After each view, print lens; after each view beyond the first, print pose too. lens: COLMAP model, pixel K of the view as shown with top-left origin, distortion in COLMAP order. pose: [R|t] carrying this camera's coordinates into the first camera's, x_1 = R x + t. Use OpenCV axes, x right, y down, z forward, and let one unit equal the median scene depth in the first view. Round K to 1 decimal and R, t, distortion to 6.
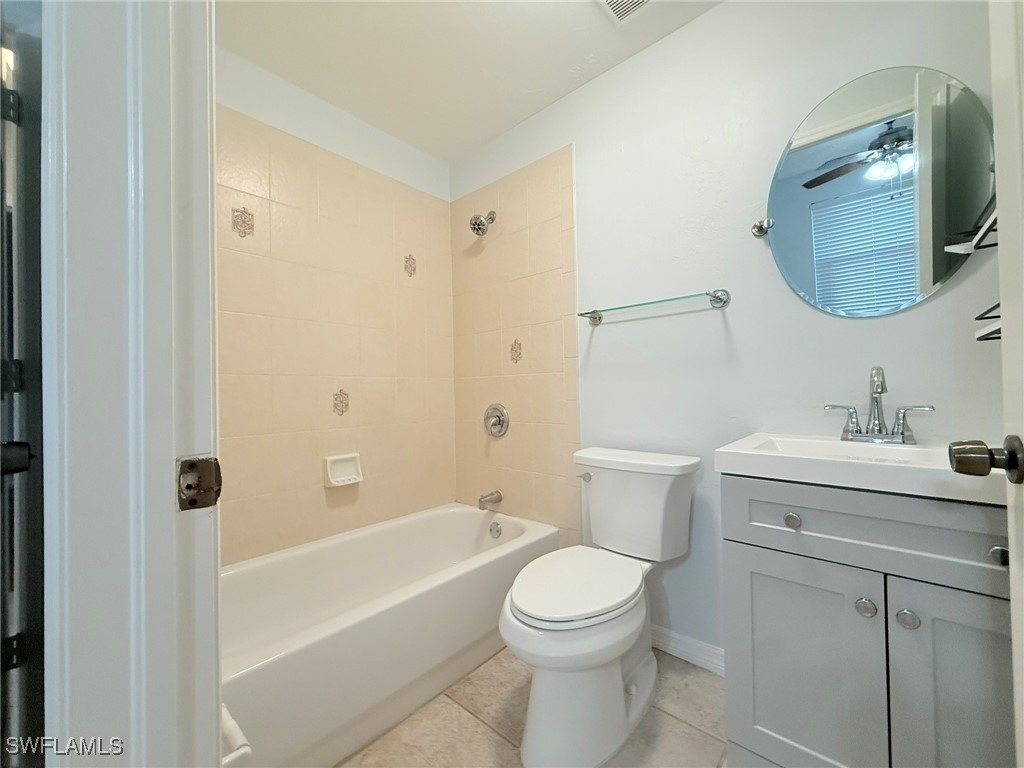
lens RADIAL K [[406.1, 0, 511.8], [0, 406.1, 385.3], [0, 0, 1]] dist [-0.000717, 0.000708]
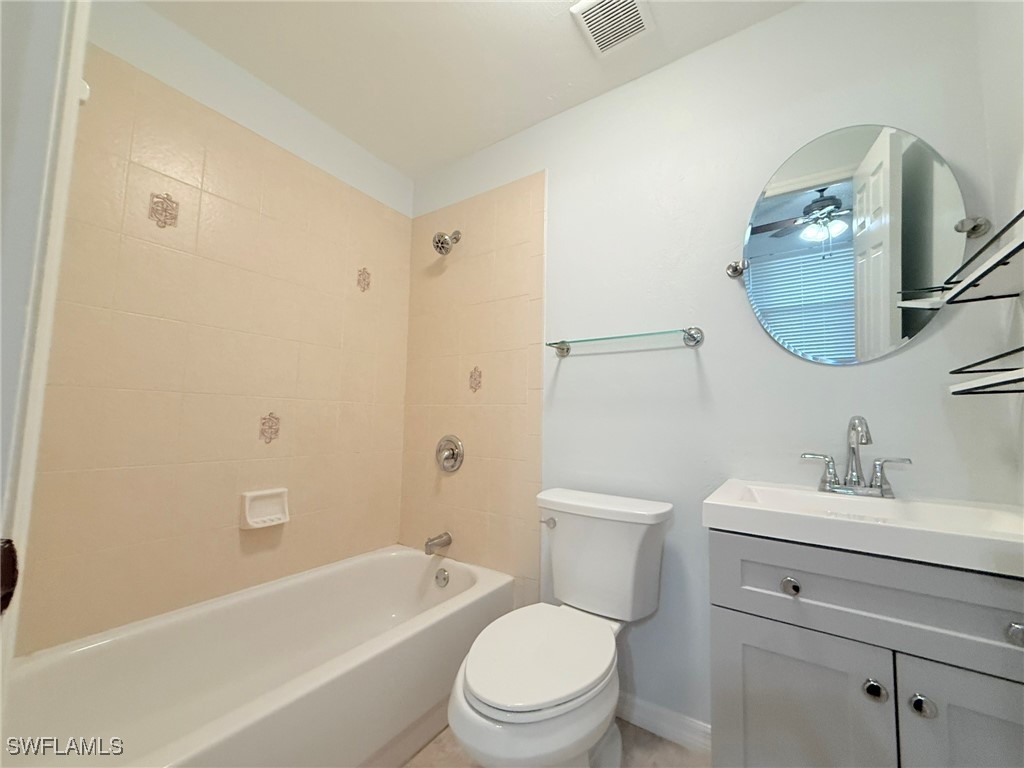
lens RADIAL K [[406.1, 0, 509.9], [0, 406.1, 385.8], [0, 0, 1]] dist [-0.000717, 0.000708]
pose [[0.991420, 0.051981, 0.119935, -0.029504], [-0.043651, 0.996516, -0.071063, -0.009052], [-0.123211, 0.065218, 0.990235, 0.096649]]
